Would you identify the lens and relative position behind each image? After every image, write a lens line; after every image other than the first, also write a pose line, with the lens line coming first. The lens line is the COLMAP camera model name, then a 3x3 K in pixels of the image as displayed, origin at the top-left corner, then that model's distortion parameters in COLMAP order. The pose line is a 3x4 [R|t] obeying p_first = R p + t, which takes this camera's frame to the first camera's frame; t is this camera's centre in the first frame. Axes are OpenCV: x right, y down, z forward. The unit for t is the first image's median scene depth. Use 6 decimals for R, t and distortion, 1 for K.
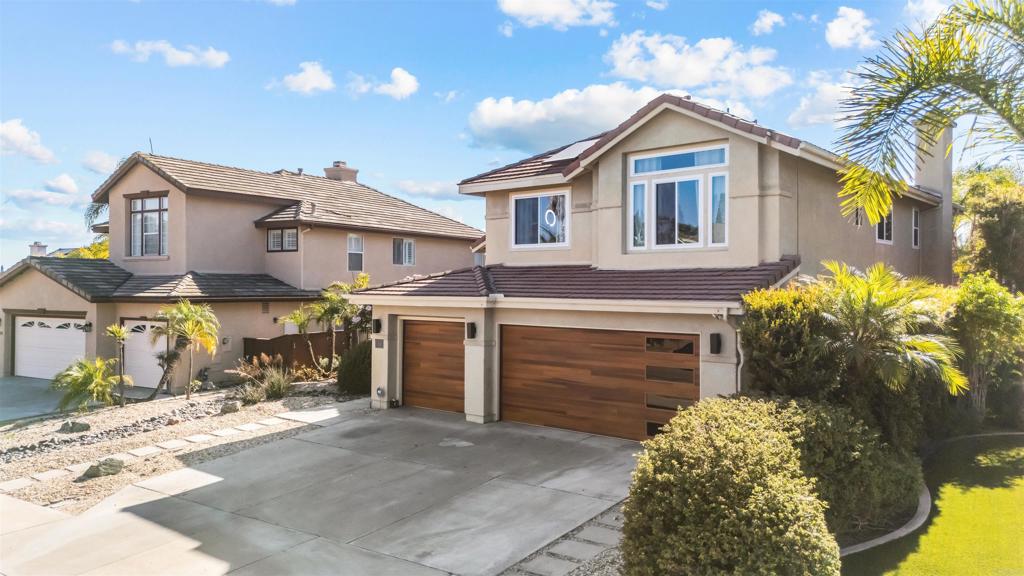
lens RADIAL K [[757.6, 0, 514.0], [0, 757.6, 284.7], [0, 0, 1]] dist [0.084838, -0.088309]
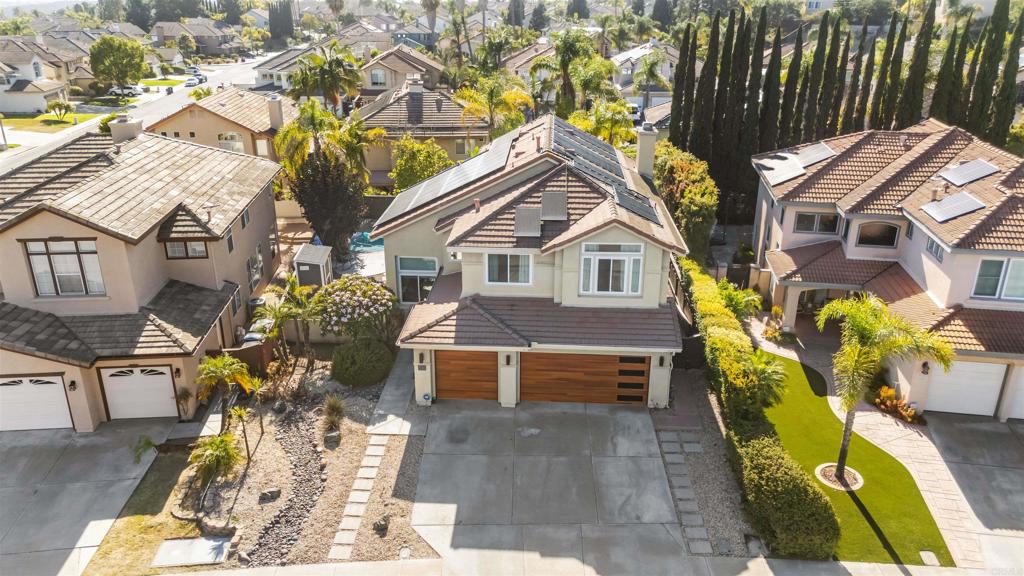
lens RADIAL K [[757.6, 0, 514.0], [0, 757.6, 284.7], [0, 0, 1]] dist [0.084838, -0.088309]
pose [[0.799248, -0.216721, 0.560567, -0.954642], [-0.003008, 0.931267, 0.364326, -0.708570], [-0.600994, -0.292873, 0.743661, -0.195760]]
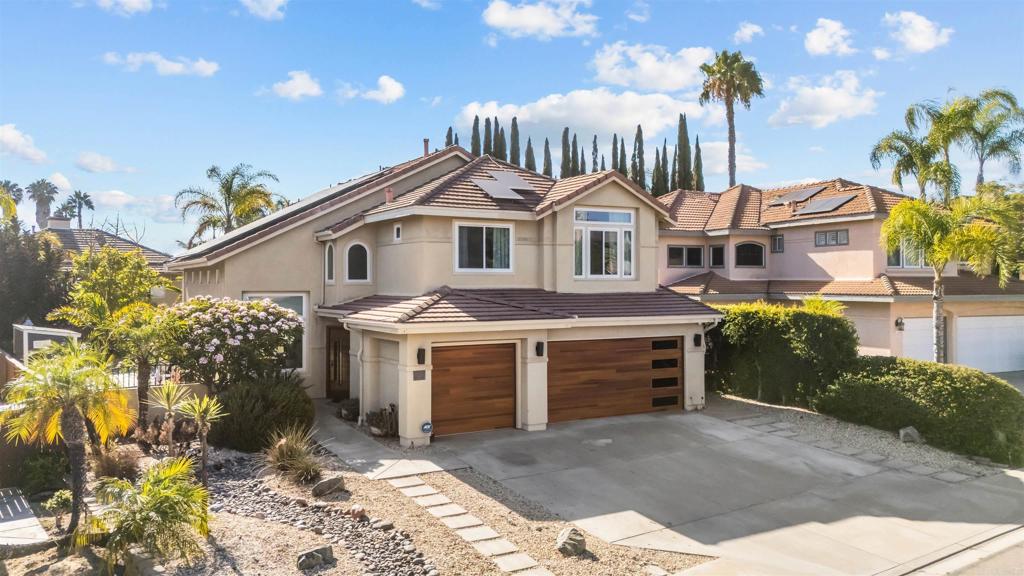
lens RADIAL K [[768.4, 0, 517.1], [0, 768.4, 279.5], [0, 0, 1]] dist [0.052863, -0.004437]
pose [[0.324660, 0.000782, 0.945831, -1.163470], [0.001299, 0.999998, -0.001272, -0.042240], [-0.945830, 0.001641, 0.324658, 0.671774]]
